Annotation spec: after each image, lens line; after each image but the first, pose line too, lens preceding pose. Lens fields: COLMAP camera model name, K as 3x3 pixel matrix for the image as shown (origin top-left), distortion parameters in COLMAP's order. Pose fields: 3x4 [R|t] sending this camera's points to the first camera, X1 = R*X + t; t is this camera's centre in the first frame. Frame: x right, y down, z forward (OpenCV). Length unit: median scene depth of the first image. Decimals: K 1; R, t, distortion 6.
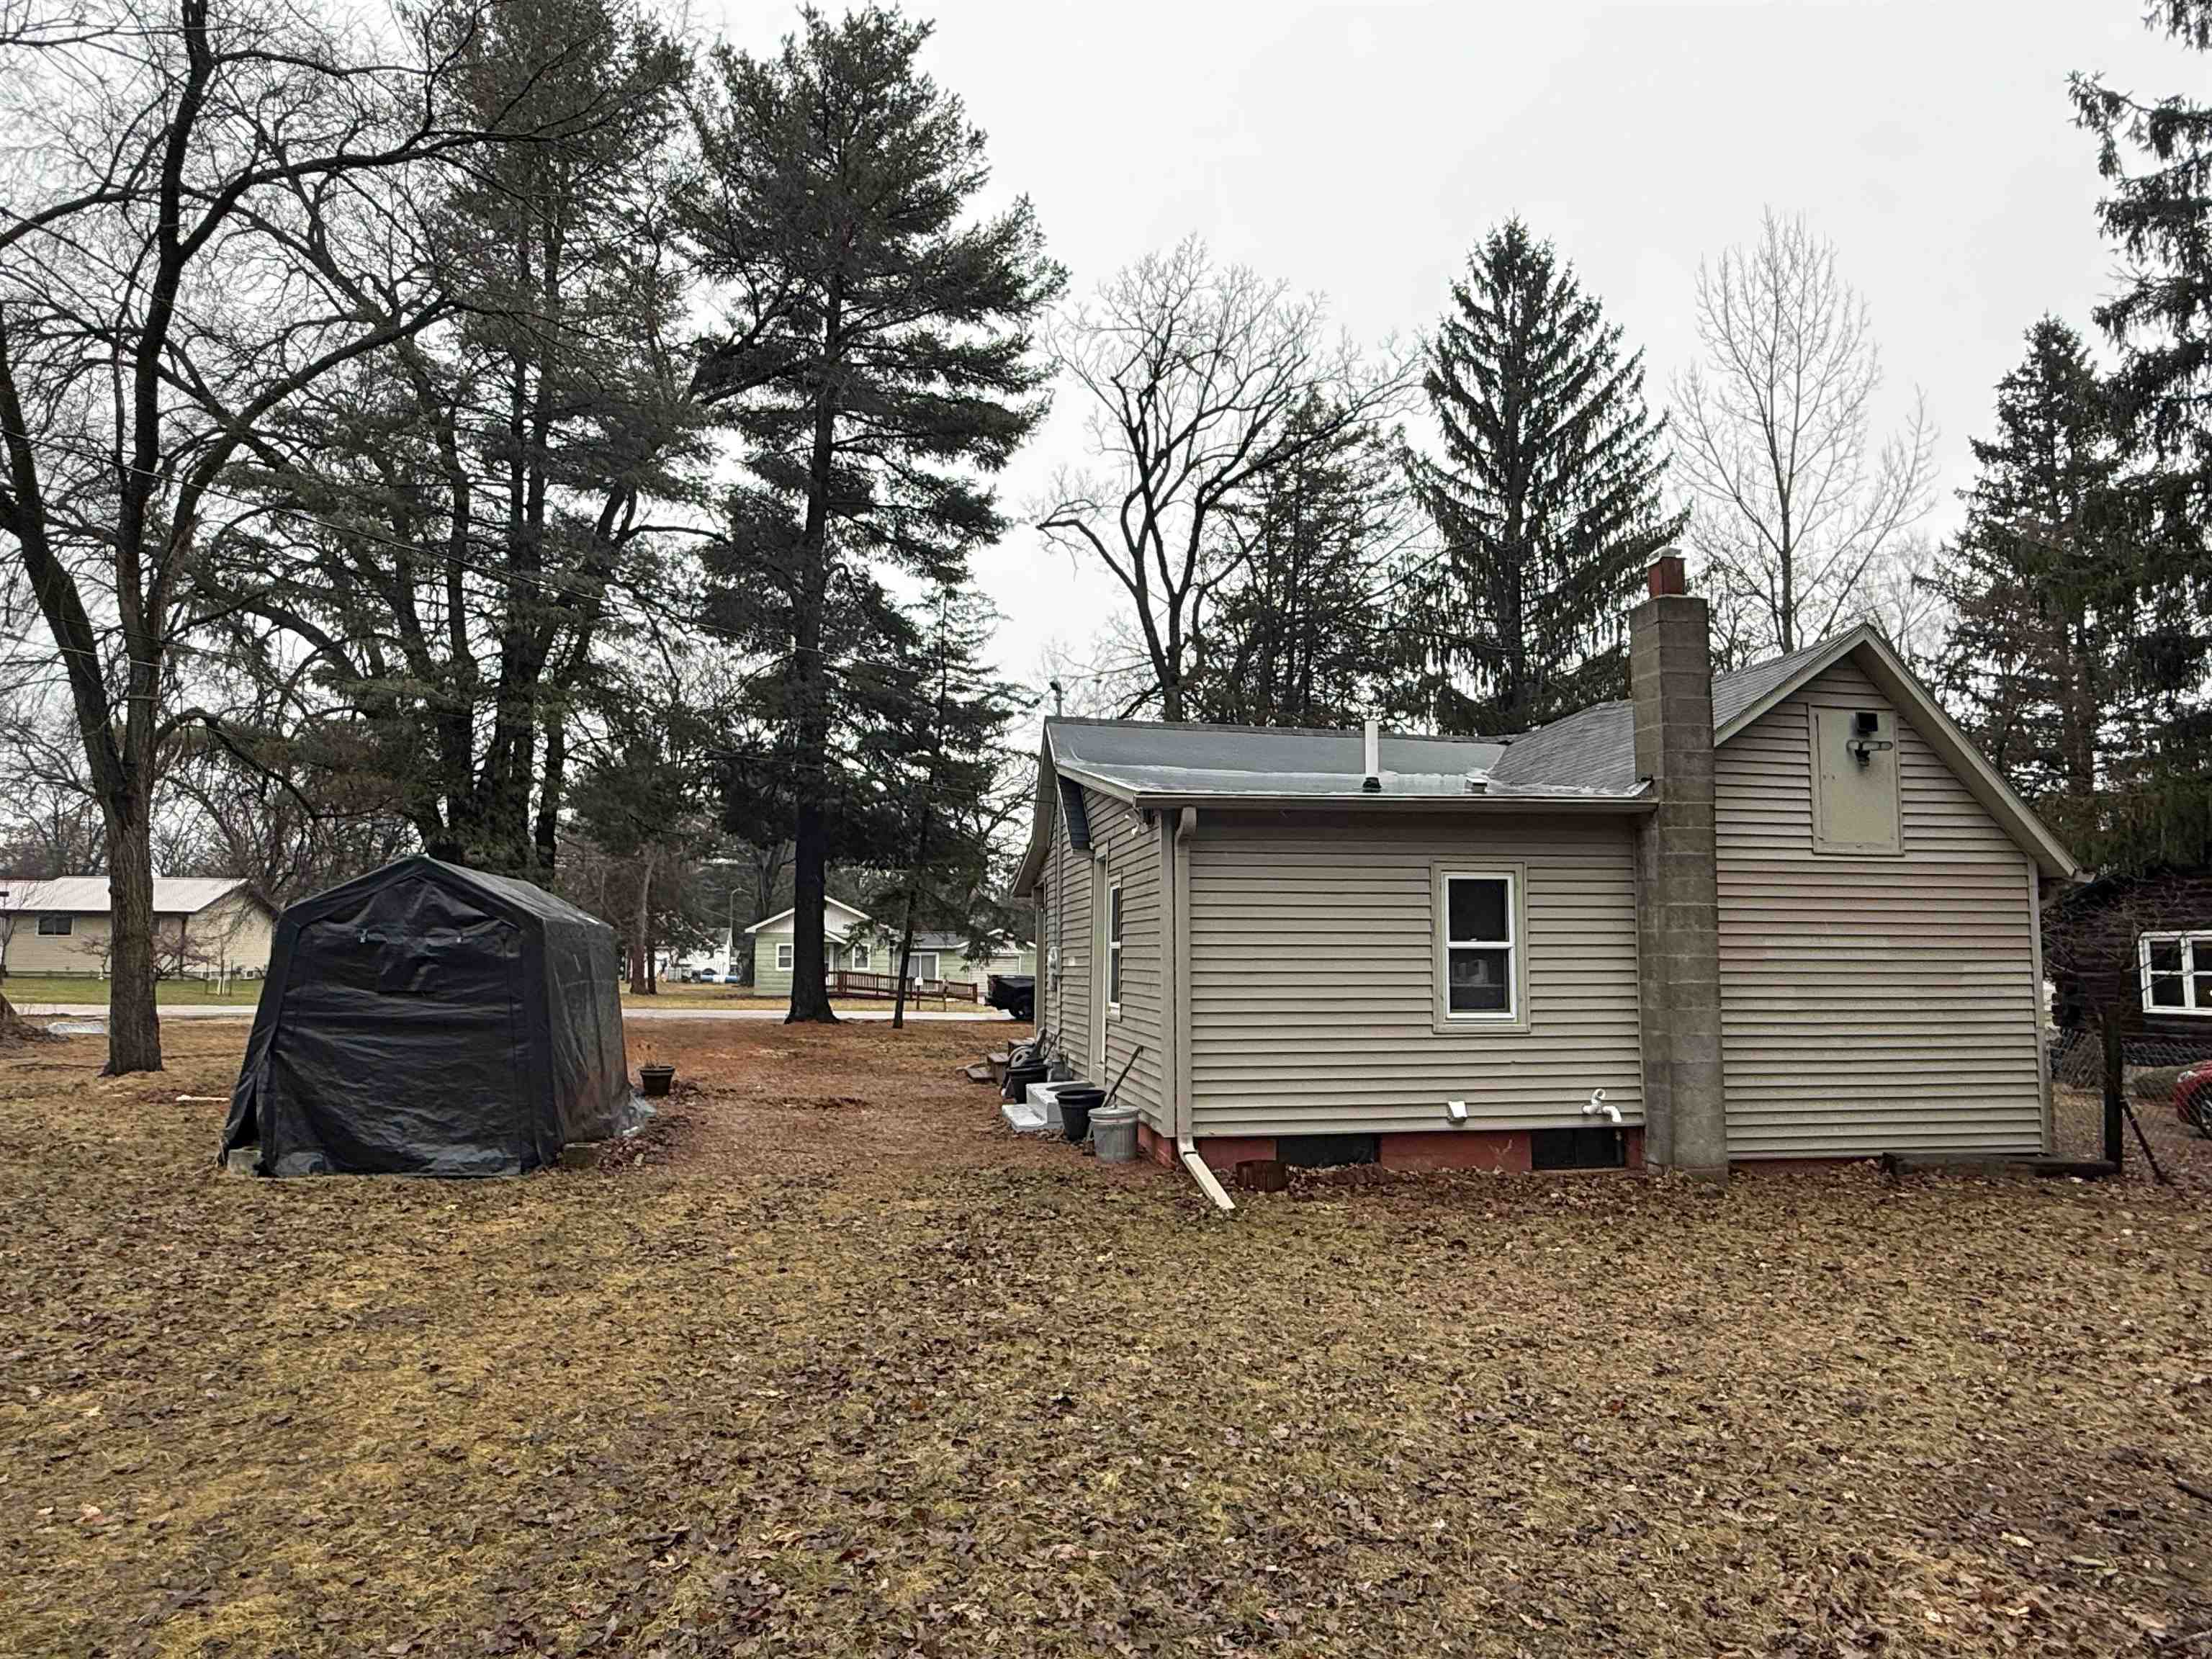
lens RADIAL K [[1449.9, 0, 1106.7], [0, 1449.9, 852.8], [0, 0, 1]] dist [-0.000901, -0.002516]
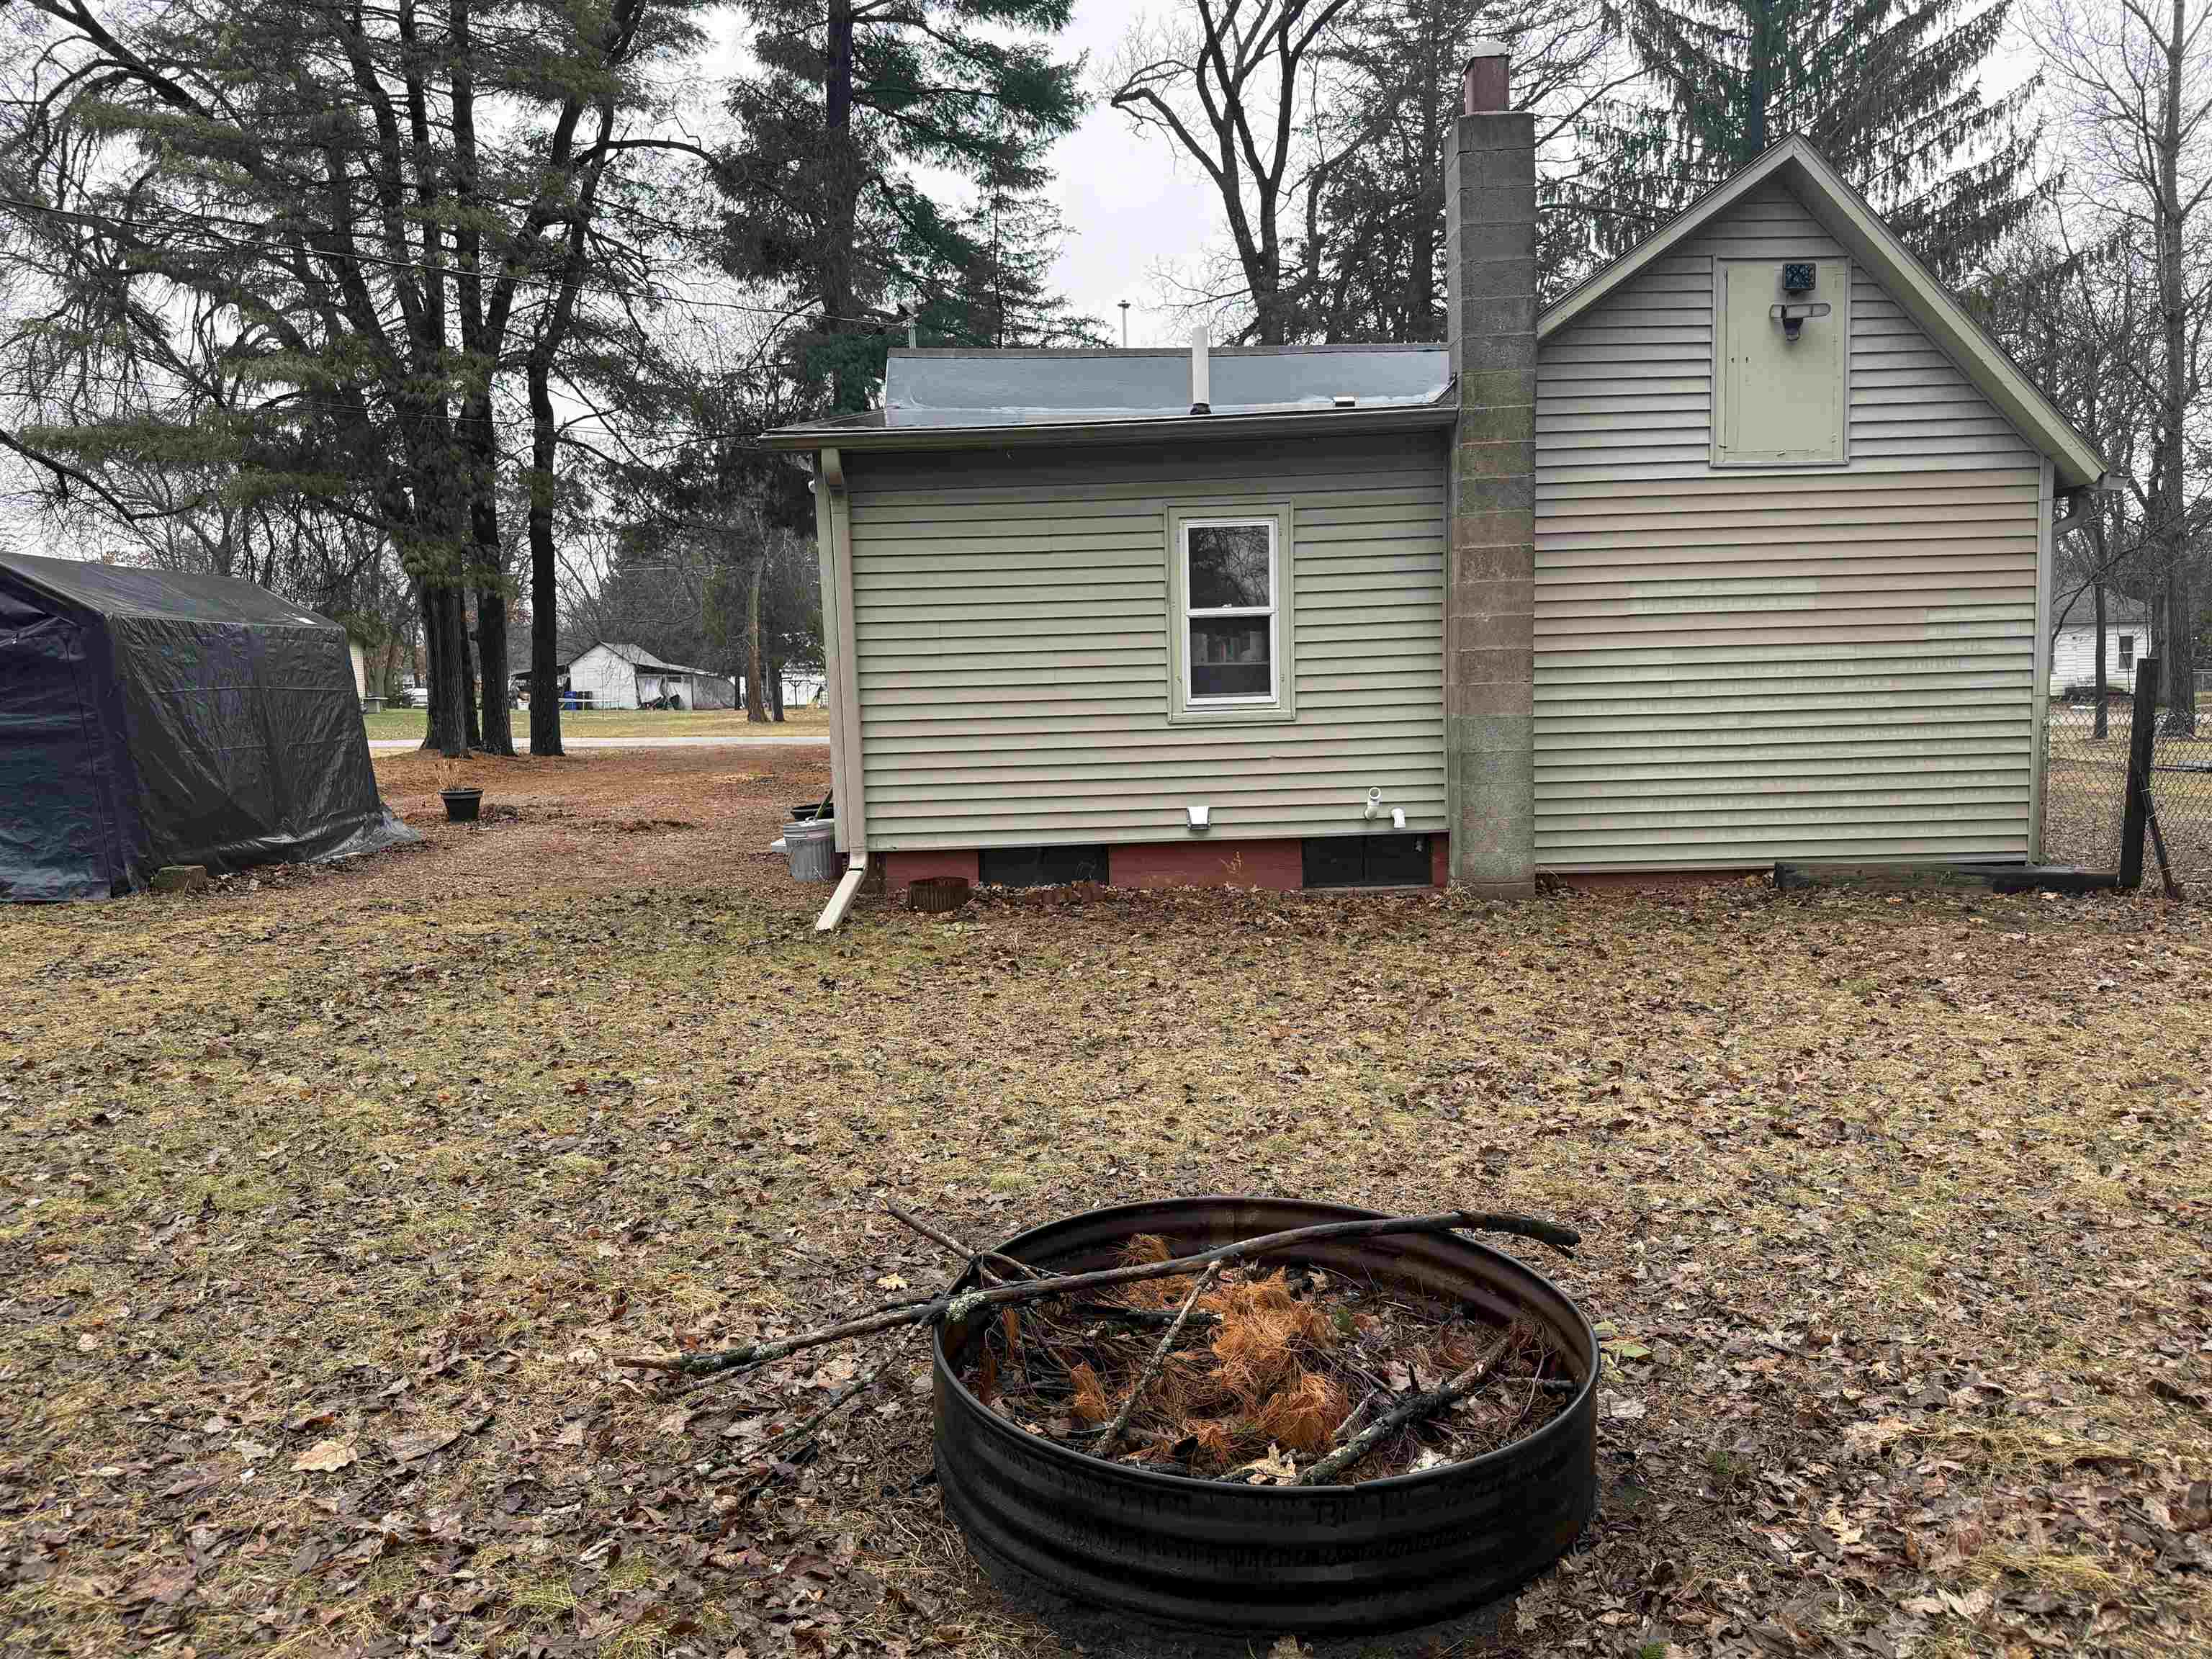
lens RADIAL K [[1721.7, 0, 1124.9], [0, 1721.7, 897.7], [0, 0, 1]] dist [0.064098, -0.077772]
pose [[0.984826, -0.008366, -0.173343, 0.340970], [0.043002, 0.979451, 0.197044, 0.027078], [0.168132, -0.201509, 0.964949, 0.043397]]
